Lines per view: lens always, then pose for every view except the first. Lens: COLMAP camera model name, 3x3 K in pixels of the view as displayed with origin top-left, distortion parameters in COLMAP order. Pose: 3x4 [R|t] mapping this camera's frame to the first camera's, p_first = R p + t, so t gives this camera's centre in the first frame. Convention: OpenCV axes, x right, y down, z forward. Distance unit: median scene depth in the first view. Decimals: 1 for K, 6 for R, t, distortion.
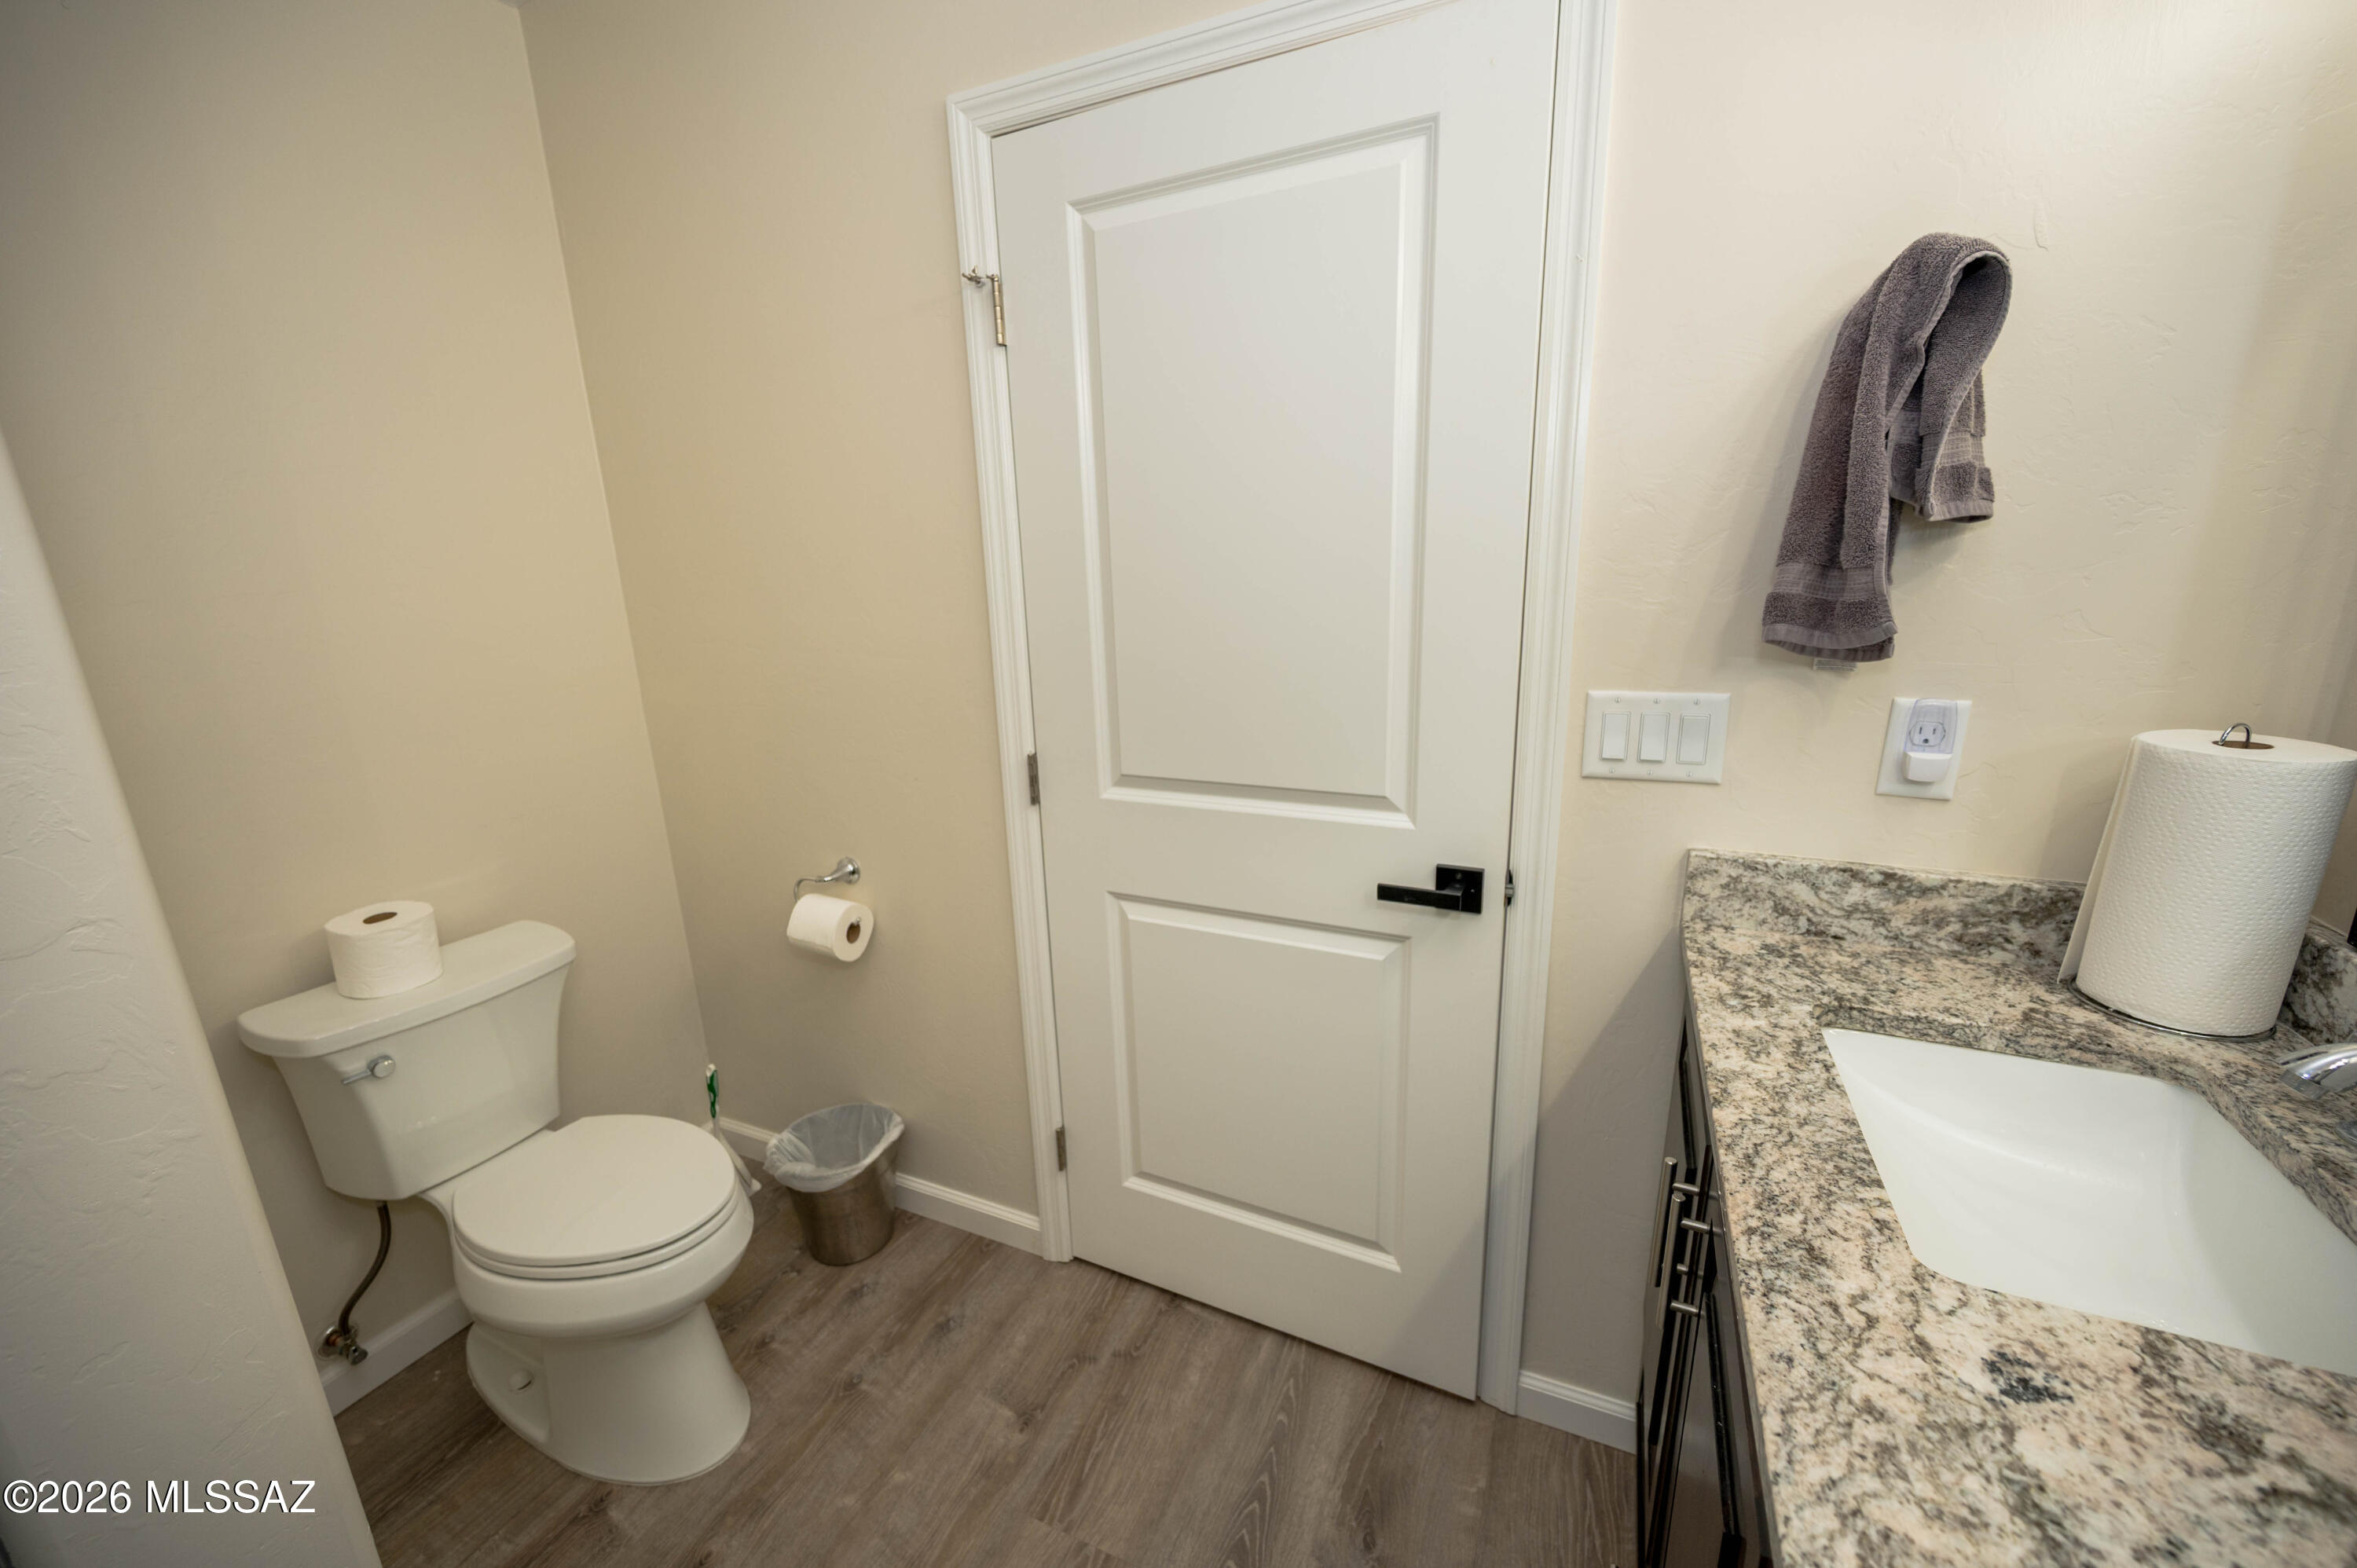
lens RADIAL K [[964.3, 0, 1116.7], [0, 964.3, 788.8], [0, 0, 1]] dist [-0.003223, 0.000878]
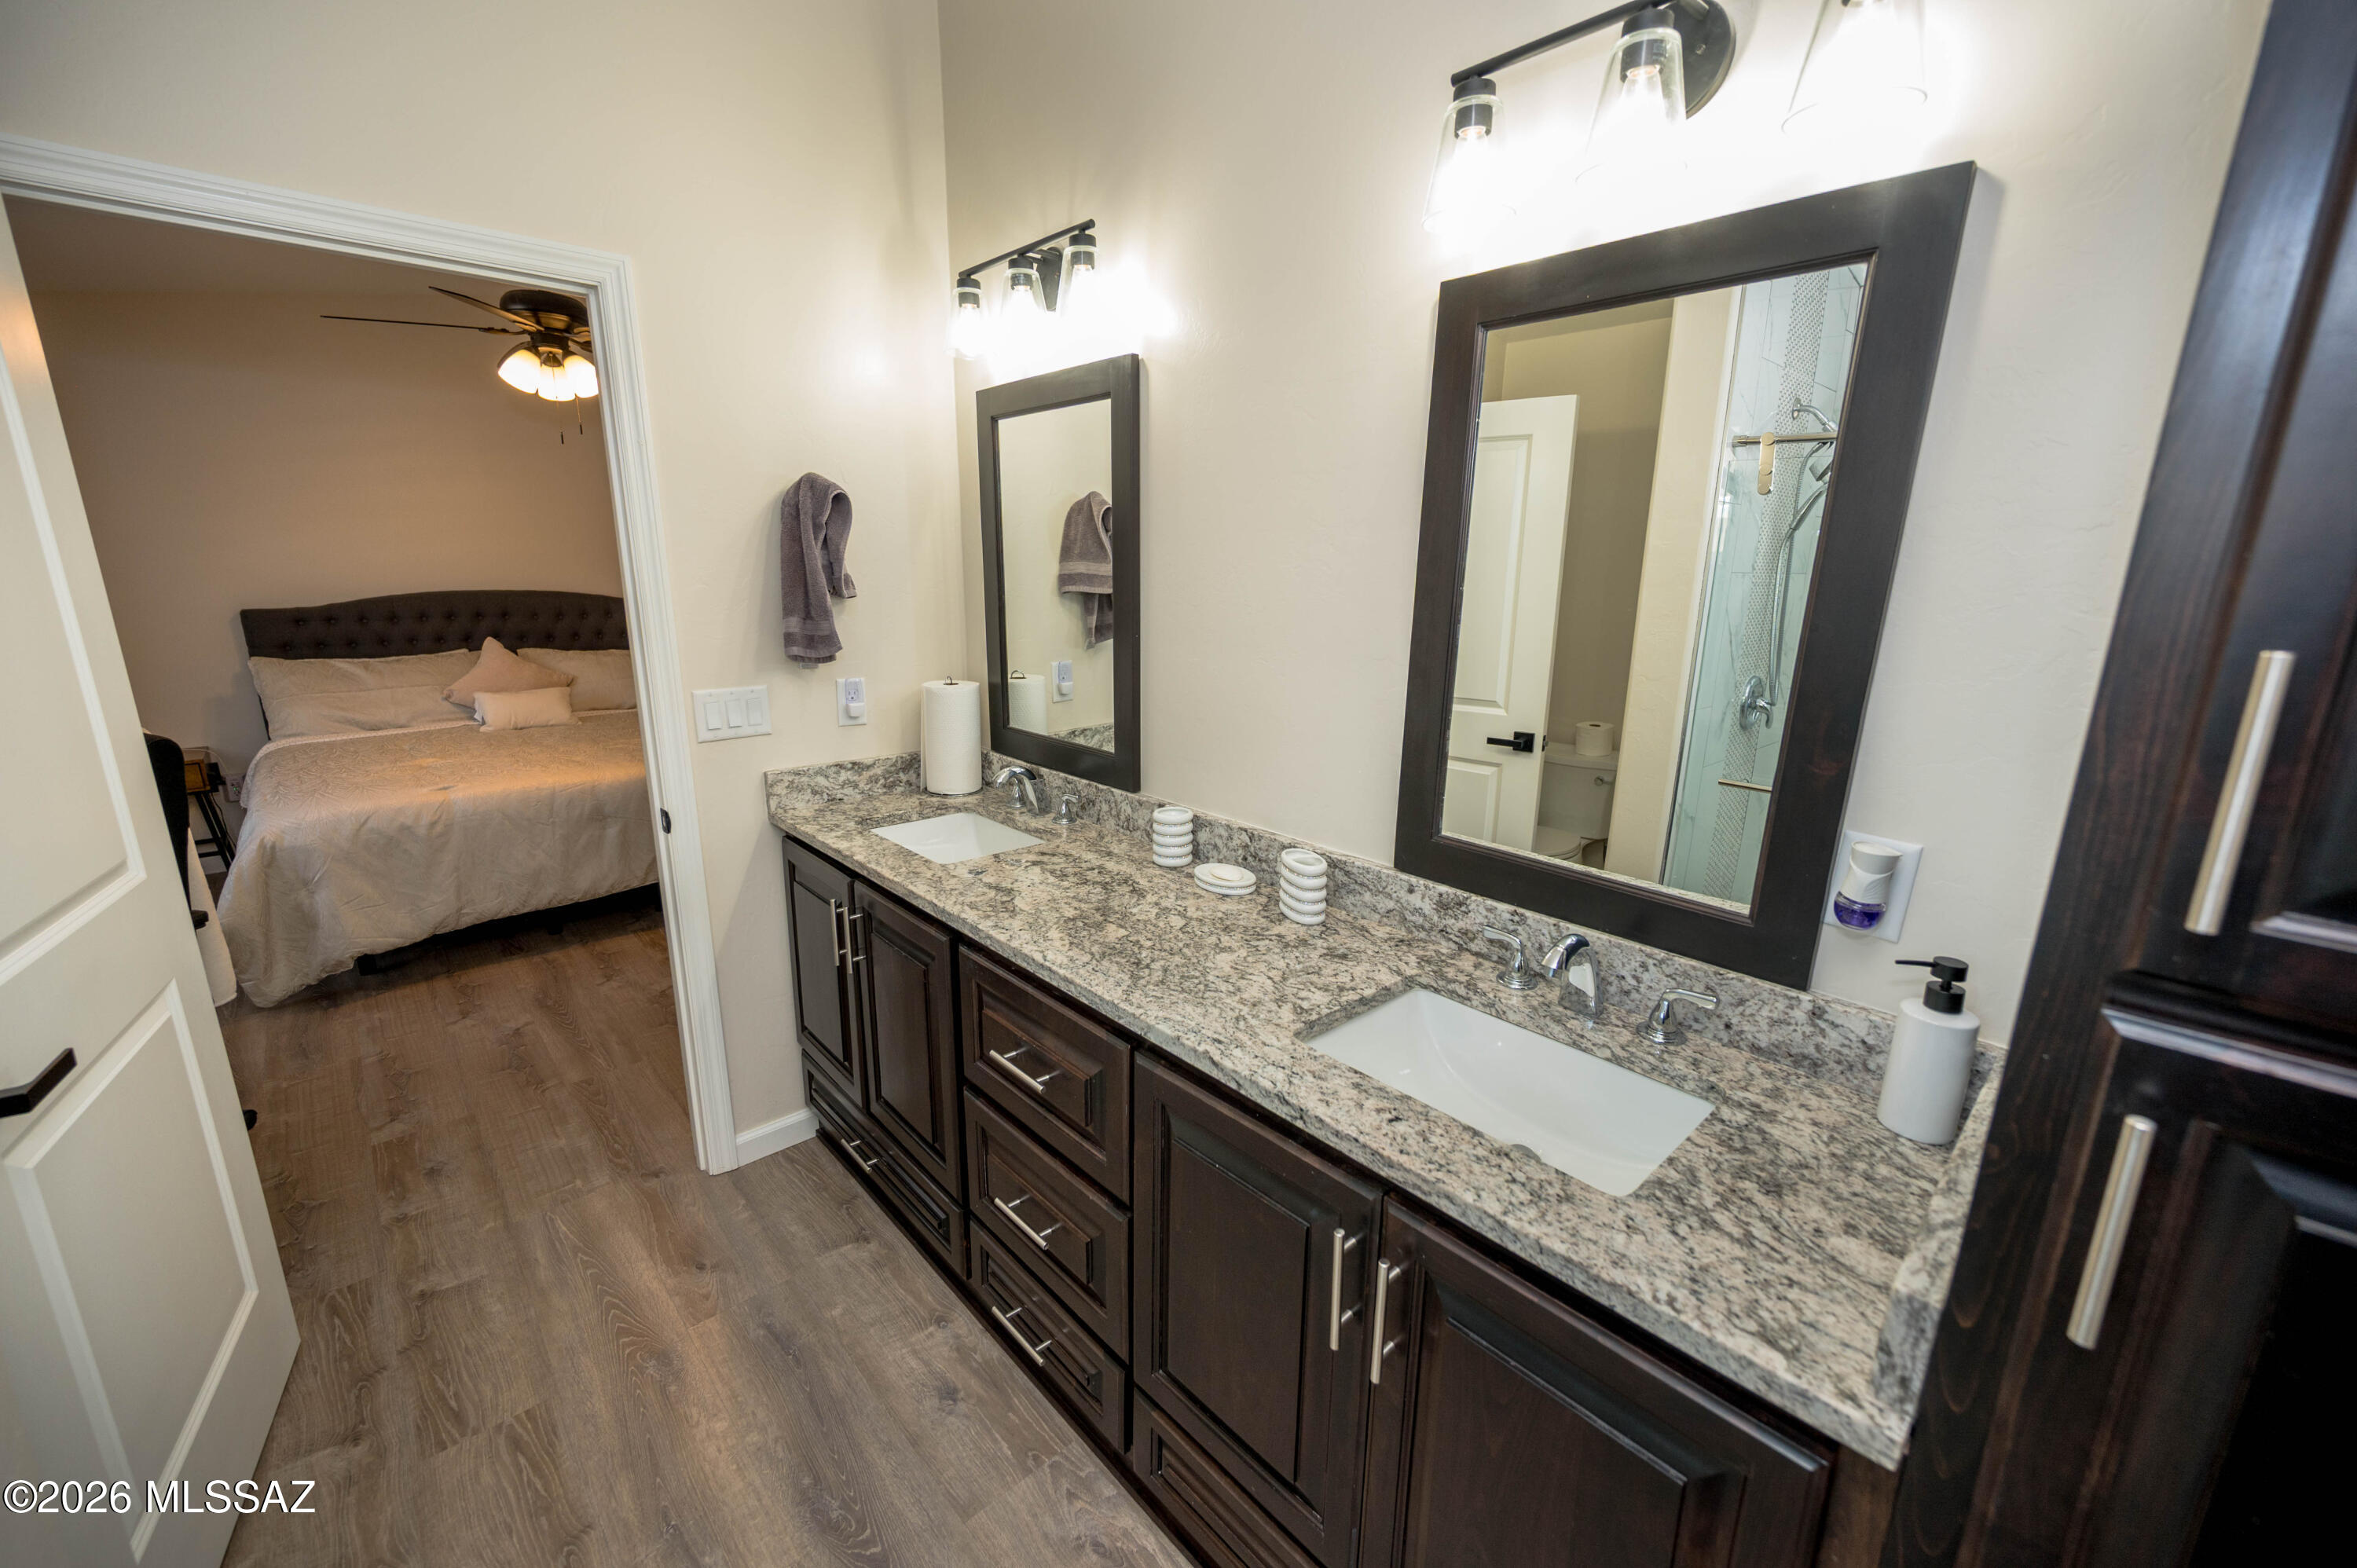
lens RADIAL K [[964.3, 0, 1219.6], [0, 964.3, 811.3], [0, 0, 1]] dist [-0.003223, 0.000878]
pose [[0.349687, -0.199538, 0.915371, -0.950480], [0.204114, 0.969811, 0.133431, 0.080982], [-0.914361, 0.140181, 0.379859, -0.564844]]
